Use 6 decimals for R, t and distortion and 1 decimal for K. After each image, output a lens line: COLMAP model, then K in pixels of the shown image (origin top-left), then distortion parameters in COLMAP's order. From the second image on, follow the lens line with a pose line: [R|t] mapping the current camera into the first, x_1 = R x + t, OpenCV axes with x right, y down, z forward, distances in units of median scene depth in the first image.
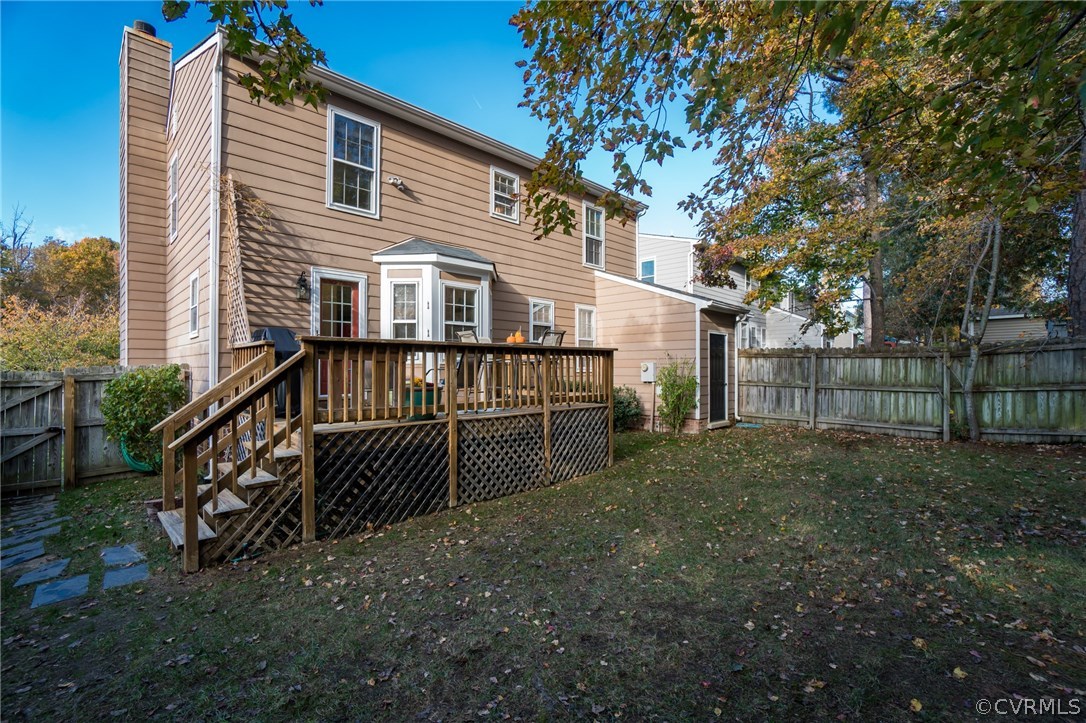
lens RADIAL K [[471.4, 0, 533.9], [0, 471.4, 364.0], [0, 0, 1]] dist [-0.036222, 0.006190]
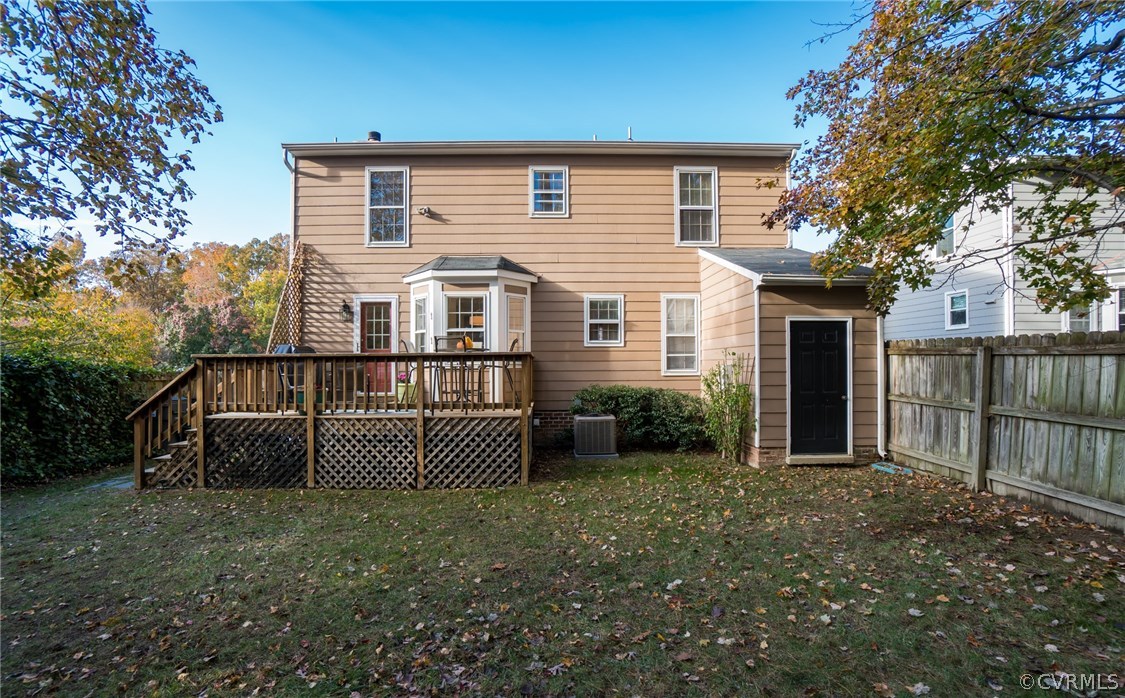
lens RADIAL K [[488.1, 0, 559.5], [0, 488.1, 360.4], [0, 0, 1]] dist [-0.037071, 0.004946]
pose [[0.726498, -0.006910, -0.687134, 0.798903], [0.008678, 0.999962, -0.000880, -0.015286], [0.687114, -0.005324, 0.726530, 0.363204]]
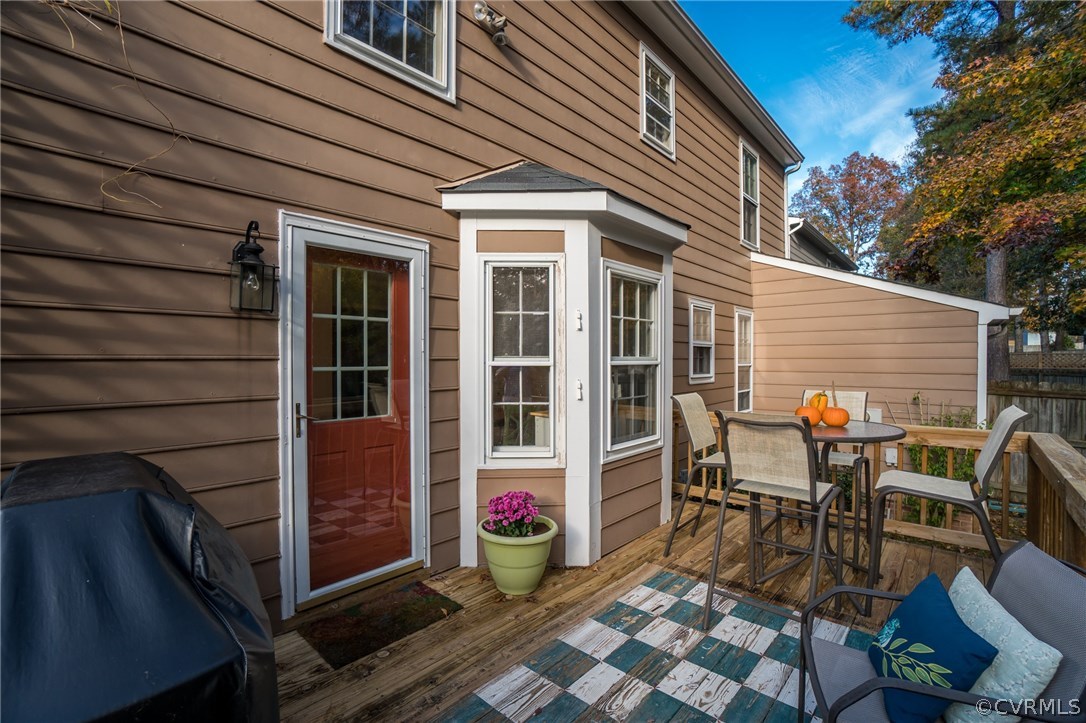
lens RADIAL K [[471.4, 0, 536.2], [0, 471.4, 358.9], [0, 0, 1]] dist [-0.036222, 0.006190]
pose [[0.998900, -0.001781, 0.046858, -0.281540], [0.001415, 0.999968, 0.007843, -0.096278], [-0.046871, -0.007768, 0.998871, 0.600854]]
